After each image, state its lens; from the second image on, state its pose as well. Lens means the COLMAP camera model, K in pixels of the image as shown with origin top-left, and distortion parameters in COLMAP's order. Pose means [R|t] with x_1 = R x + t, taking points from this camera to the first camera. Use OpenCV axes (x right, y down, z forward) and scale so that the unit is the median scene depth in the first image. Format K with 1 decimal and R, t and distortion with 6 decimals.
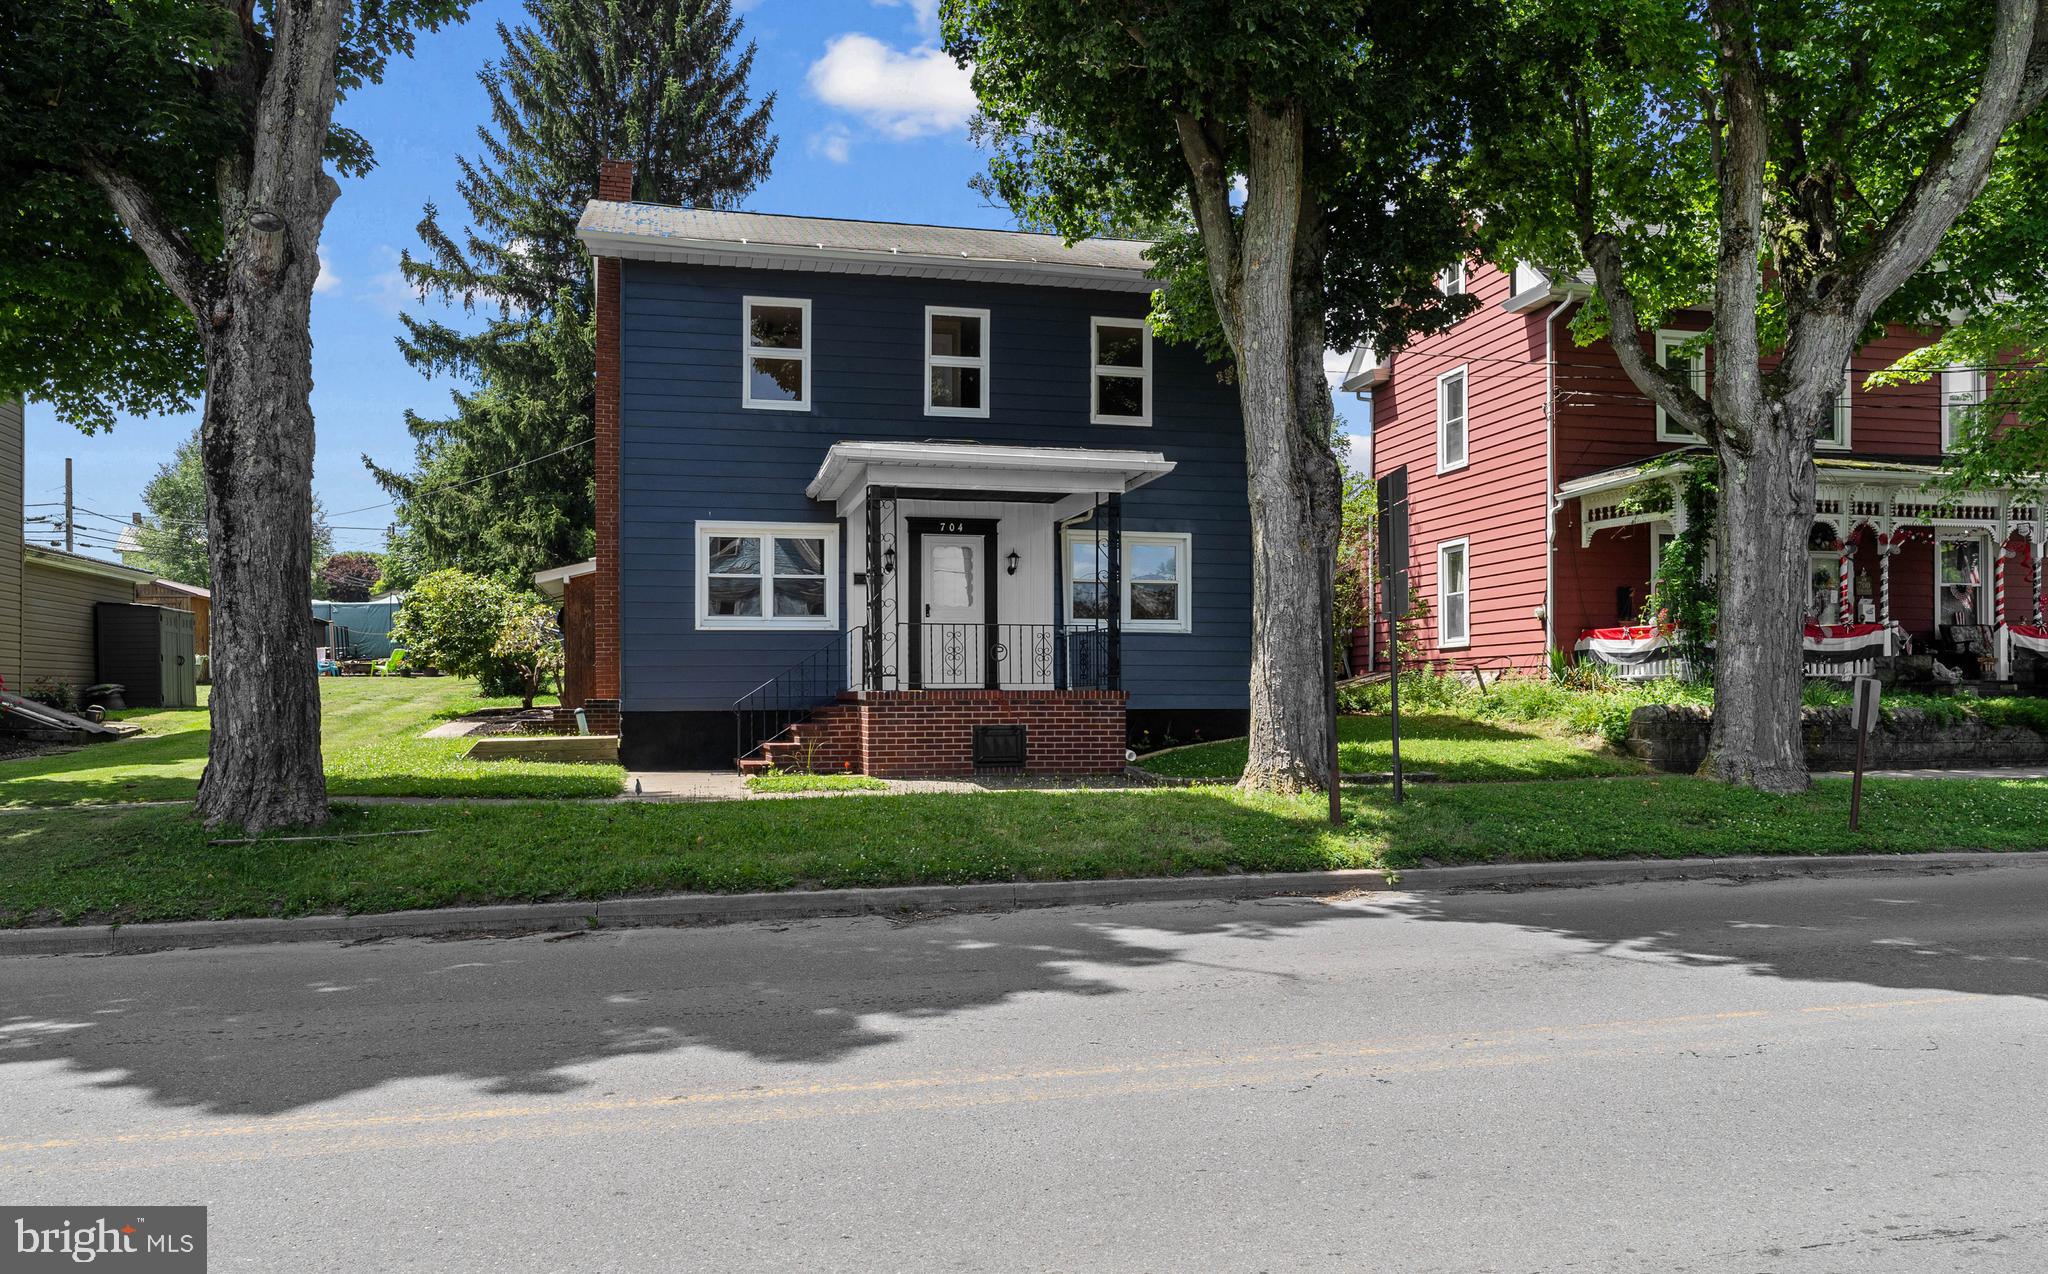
lens RADIAL K [[1233.1, 0, 1012.2], [0, 1233.1, 690.3], [0, 0, 1]] dist [-0.011511, 0.002123]
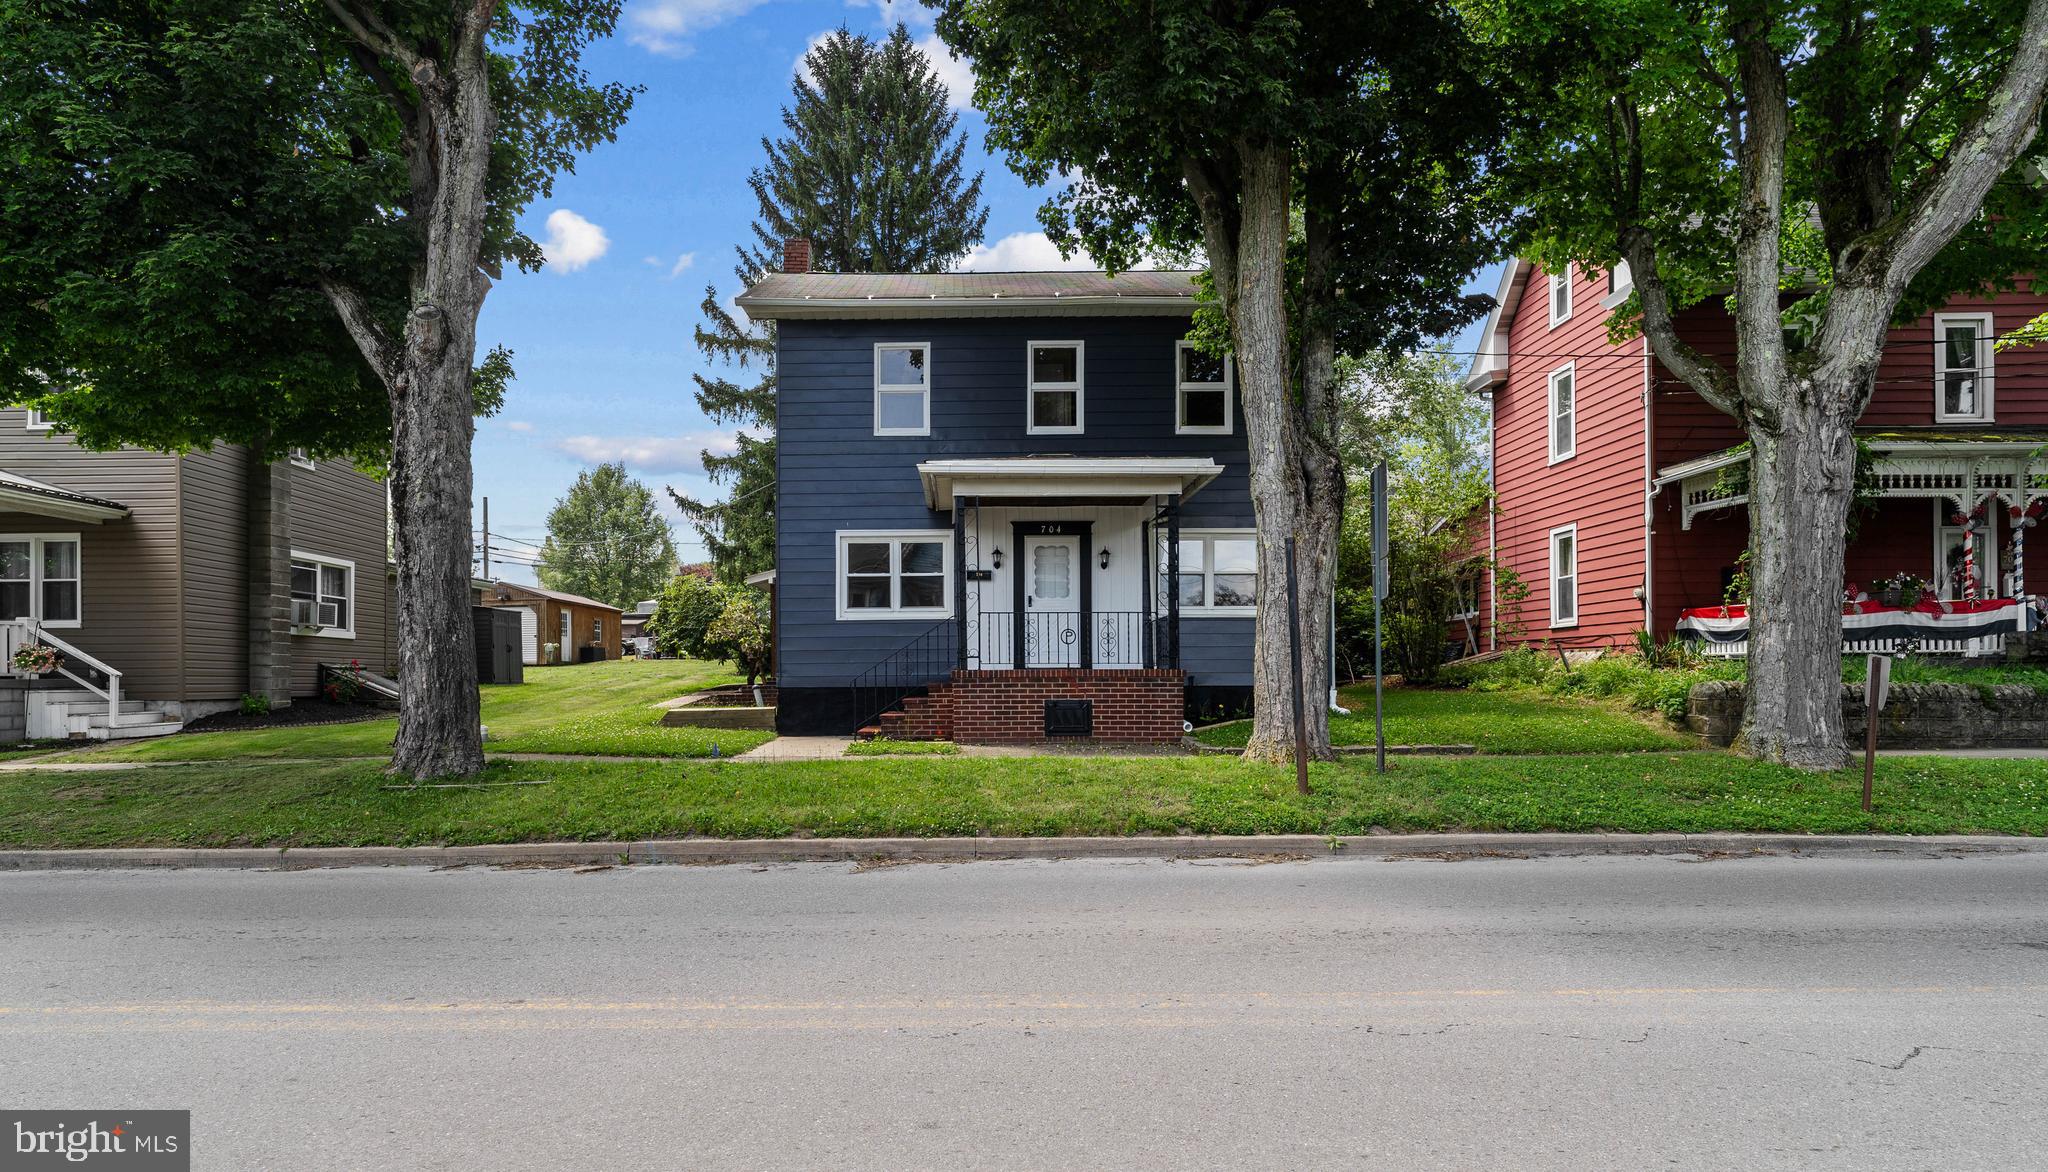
lens RADIAL K [[1048.2, 0, 1021.1], [0, 1048.2, 667.8], [0, 0, 1]] dist [-0.016240, 0.006980]
pose [[0.977624, -0.003139, -0.210335, 0.176472], [0.003043, 0.999995, -0.000780, -0.000970], [0.210336, 0.000123, 0.977629, 0.036771]]
